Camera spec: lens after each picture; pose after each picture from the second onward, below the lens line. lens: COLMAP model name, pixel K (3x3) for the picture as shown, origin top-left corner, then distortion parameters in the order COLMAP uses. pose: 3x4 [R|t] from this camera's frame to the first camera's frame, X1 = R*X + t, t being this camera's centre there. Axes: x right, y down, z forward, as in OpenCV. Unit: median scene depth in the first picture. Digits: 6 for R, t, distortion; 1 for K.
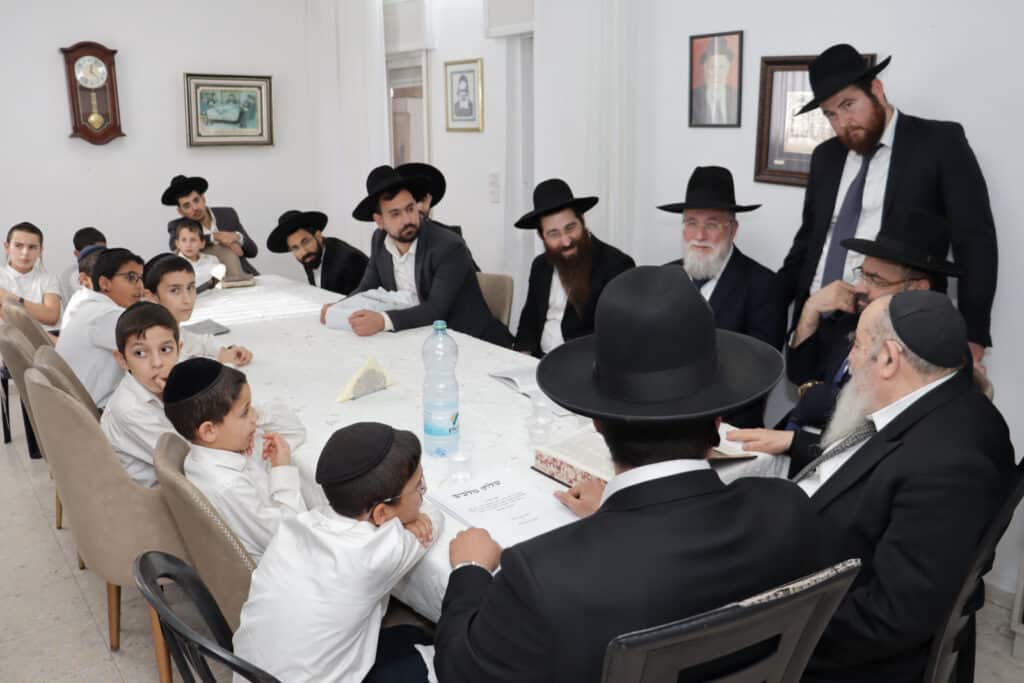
lens RADIAL K [[895.4, 0, 512.0], [0, 895.4, 341.5], [0, 0, 1]] dist [-0.201008, 0.234114]
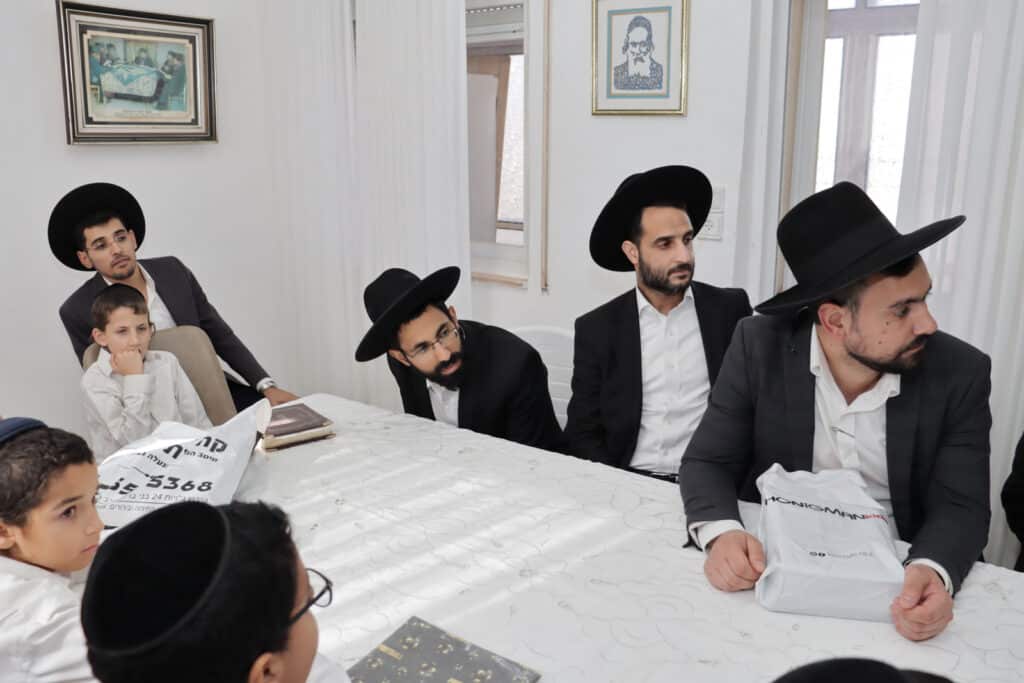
lens RADIAL K [[895.4, 0, 512.0], [0, 895.4, 341.5], [0, 0, 1]] dist [-0.201008, 0.234114]
pose [[0.963673, -0.058327, 0.260640, -0.252295], [0.058687, 0.998256, 0.006409, -0.087070], [-0.260559, 0.009120, 0.965415, 0.411128]]
